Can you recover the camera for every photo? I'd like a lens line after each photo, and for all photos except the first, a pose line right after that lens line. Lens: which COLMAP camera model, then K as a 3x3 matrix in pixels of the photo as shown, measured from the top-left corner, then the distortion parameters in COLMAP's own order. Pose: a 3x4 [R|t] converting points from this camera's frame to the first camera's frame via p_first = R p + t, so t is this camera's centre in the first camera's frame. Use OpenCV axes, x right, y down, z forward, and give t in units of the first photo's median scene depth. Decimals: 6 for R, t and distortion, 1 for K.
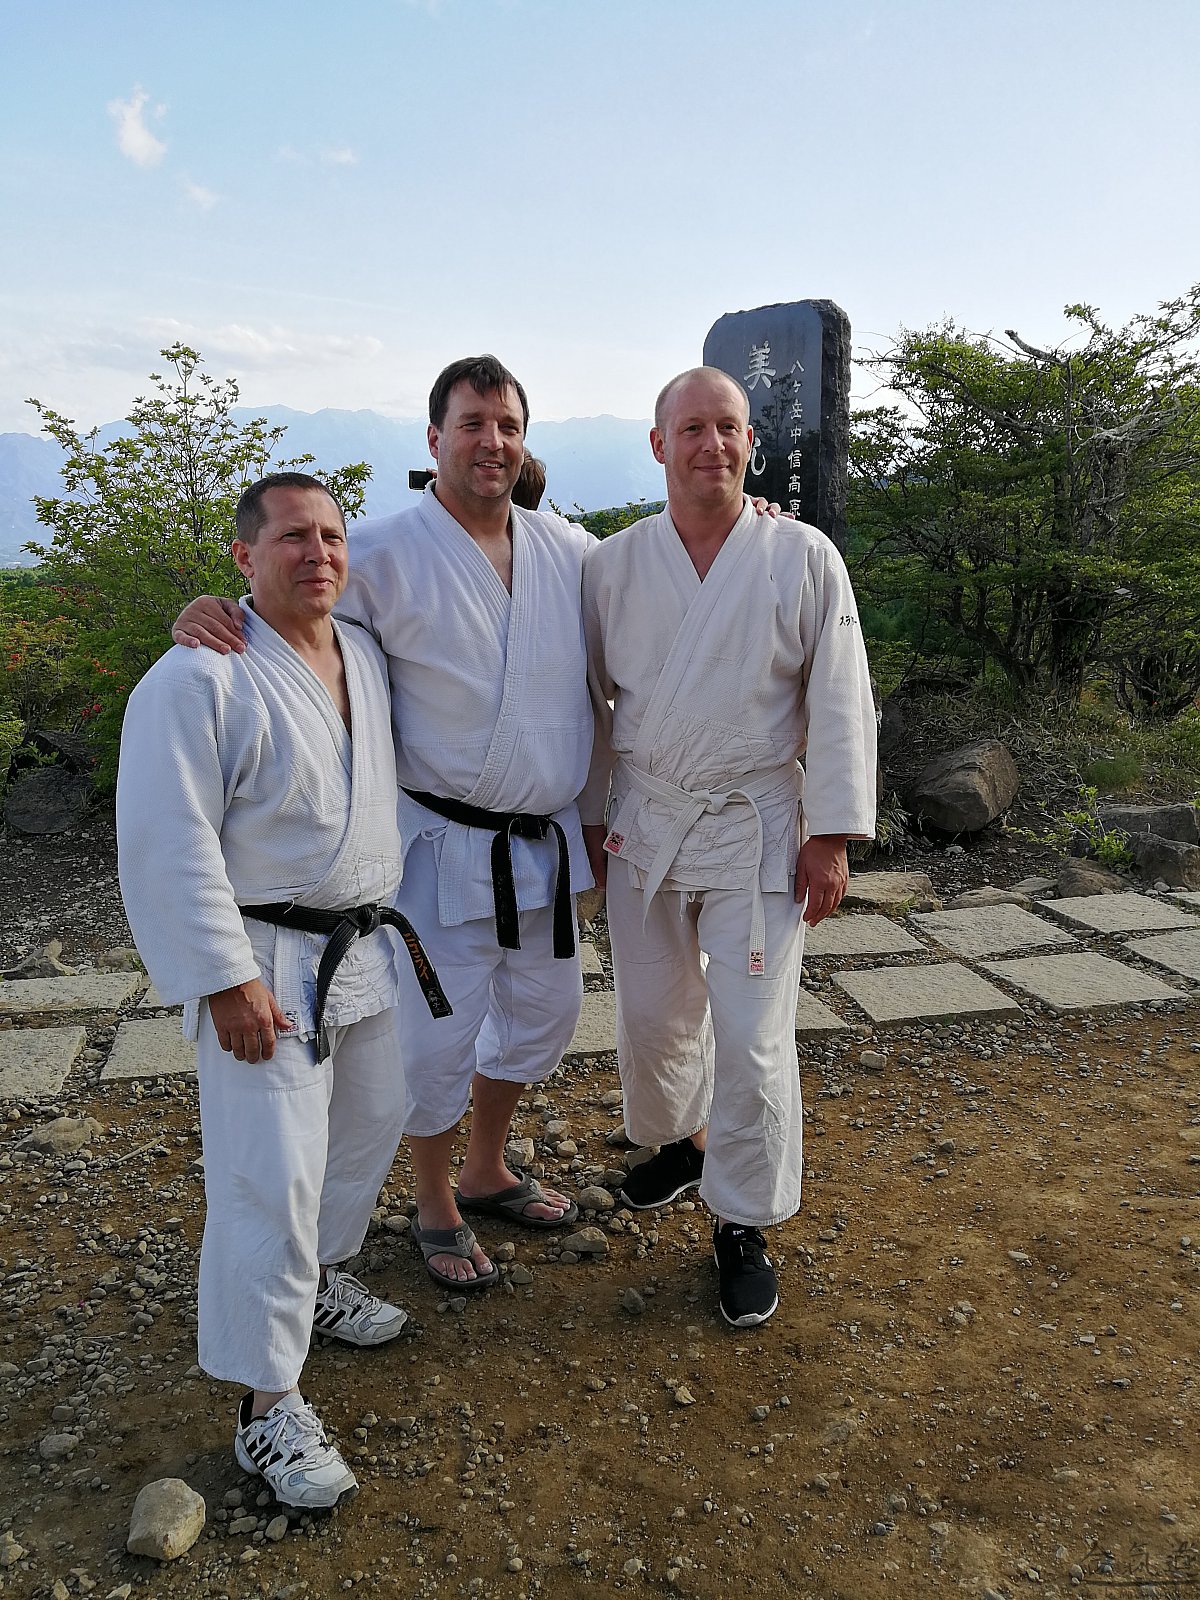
lens RADIAL K [[1239.6, 0, 587.9], [0, 1239.6, 796.2], [0, 0, 1]] dist [-0.032116, 0.036534]
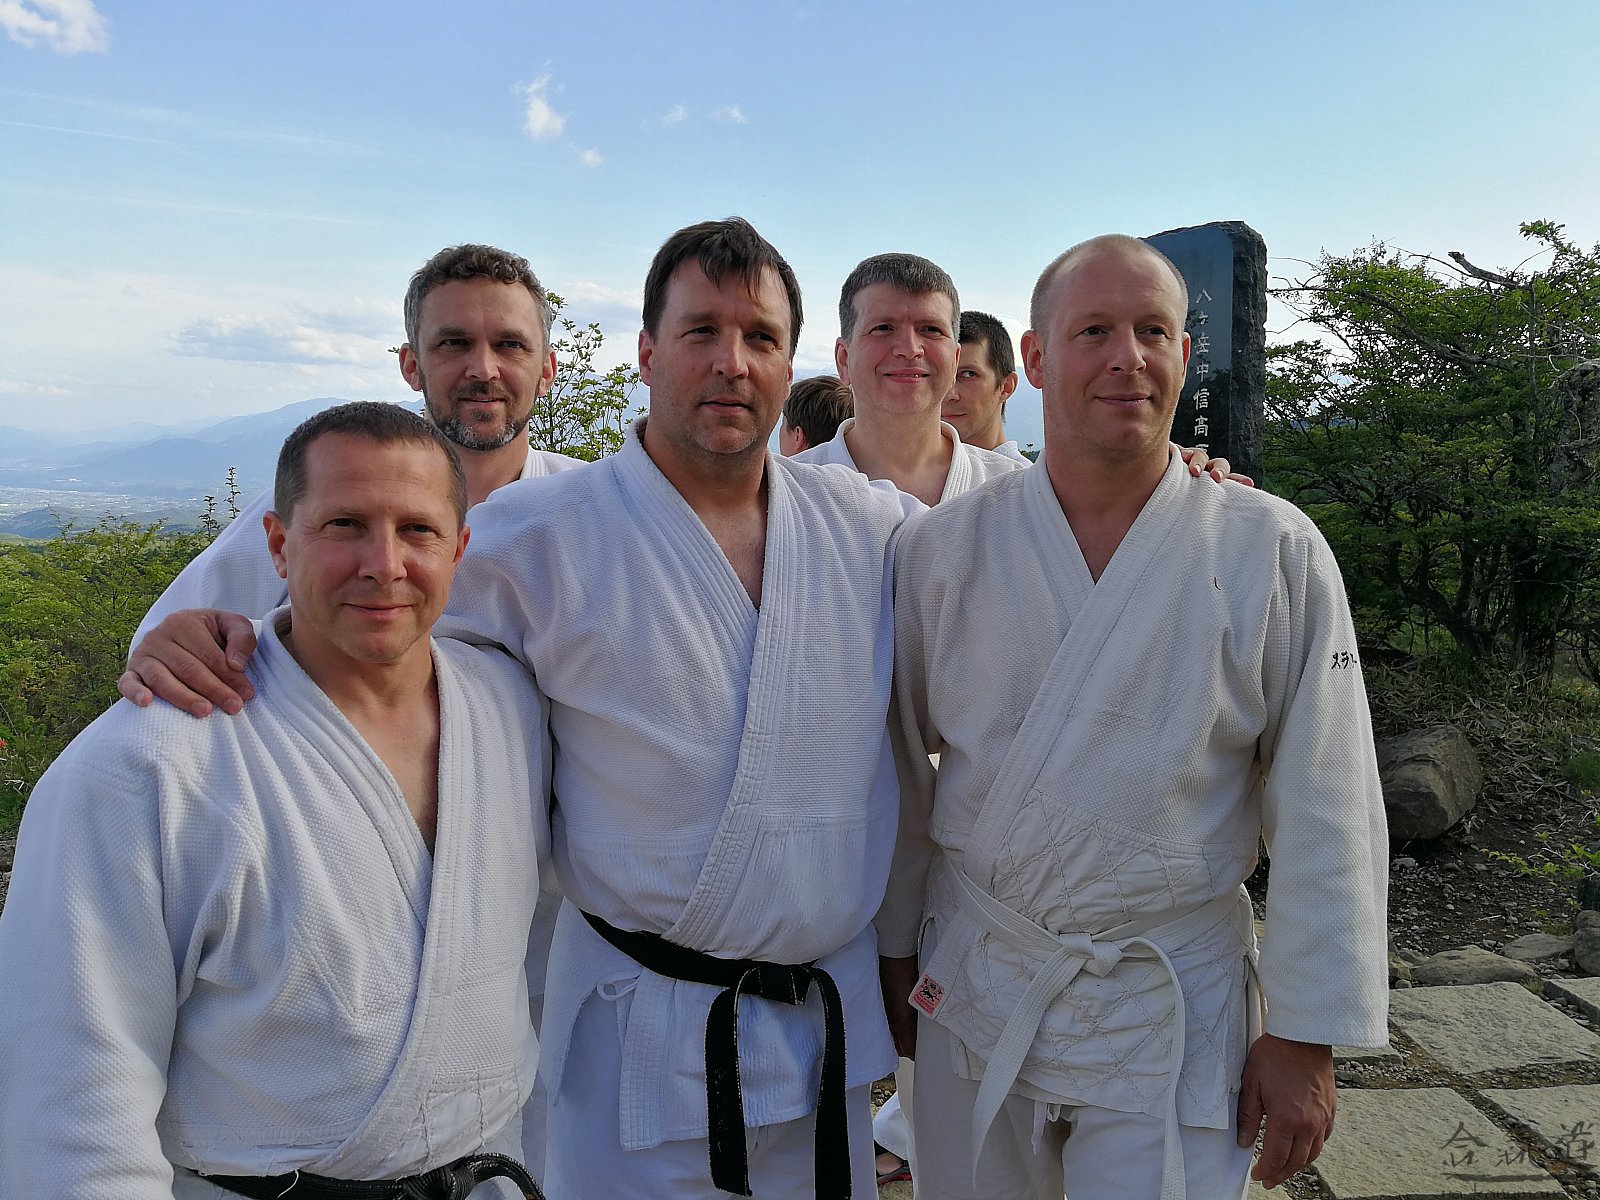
lens RADIAL K [[1234.7, 0, 789.1], [0, 1234.7, 609.4], [0, 0, 1]] dist [-0.031836, 0.037503]
pose [[0.988296, 0.014698, -0.151842, 0.021112], [-0.030313, 0.994420, -0.101046, -0.044414], [0.149509, 0.104467, 0.983226, 0.185830]]
